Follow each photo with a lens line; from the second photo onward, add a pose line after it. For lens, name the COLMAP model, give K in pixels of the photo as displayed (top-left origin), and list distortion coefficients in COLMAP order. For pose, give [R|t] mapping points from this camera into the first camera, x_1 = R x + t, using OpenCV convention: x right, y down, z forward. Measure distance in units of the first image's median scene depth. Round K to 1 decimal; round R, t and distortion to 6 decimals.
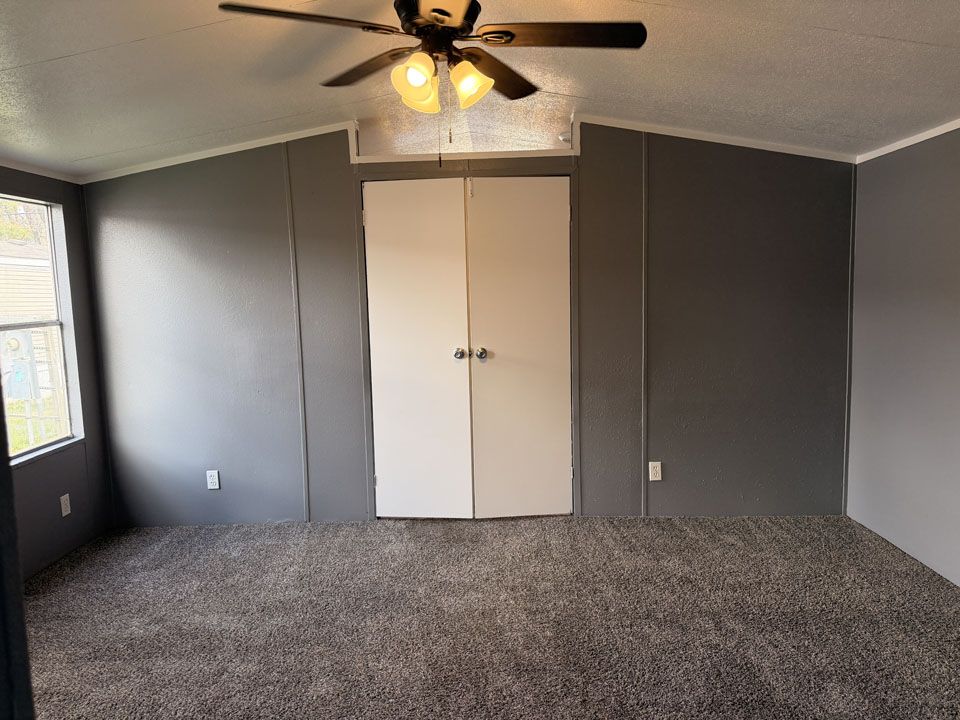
lens RADIAL K [[678.7, 0, 479.3], [0, 678.7, 362.9], [0, 0, 1]] dist [0.001780, -0.001149]
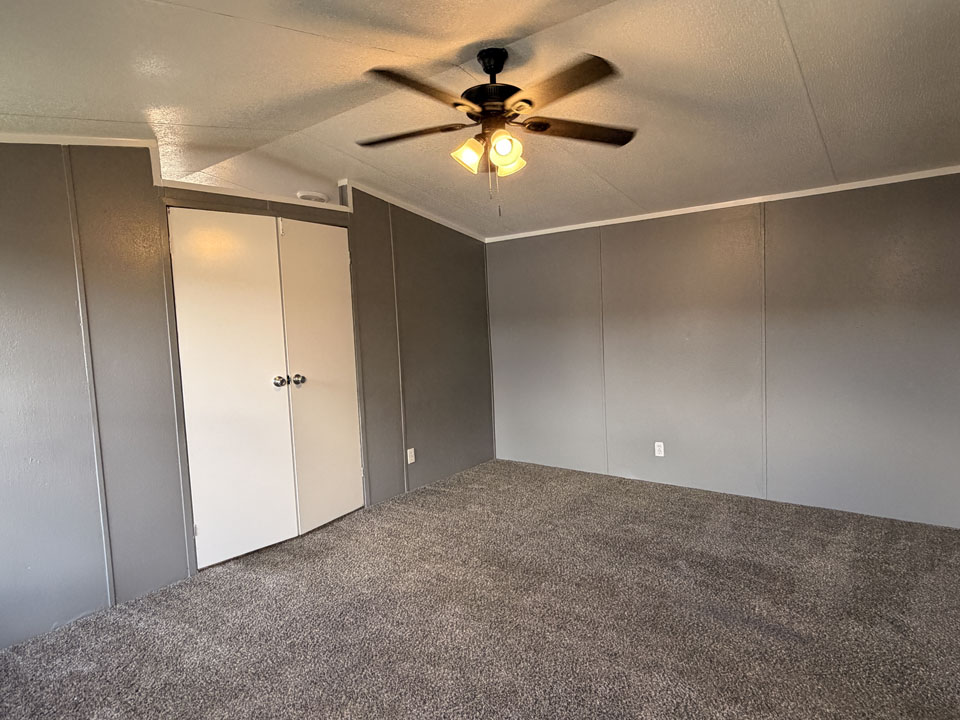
lens RADIAL K [[548.7, 0, 478.2], [0, 548.7, 359.9], [0, 0, 1]] dist [-0.012782, -0.004216]
pose [[0.600320, -0.067164, 0.796935, -0.519397], [0.127308, 0.991787, -0.012313, 0.003107], [-0.789562, 0.108848, 0.603940, 0.236731]]
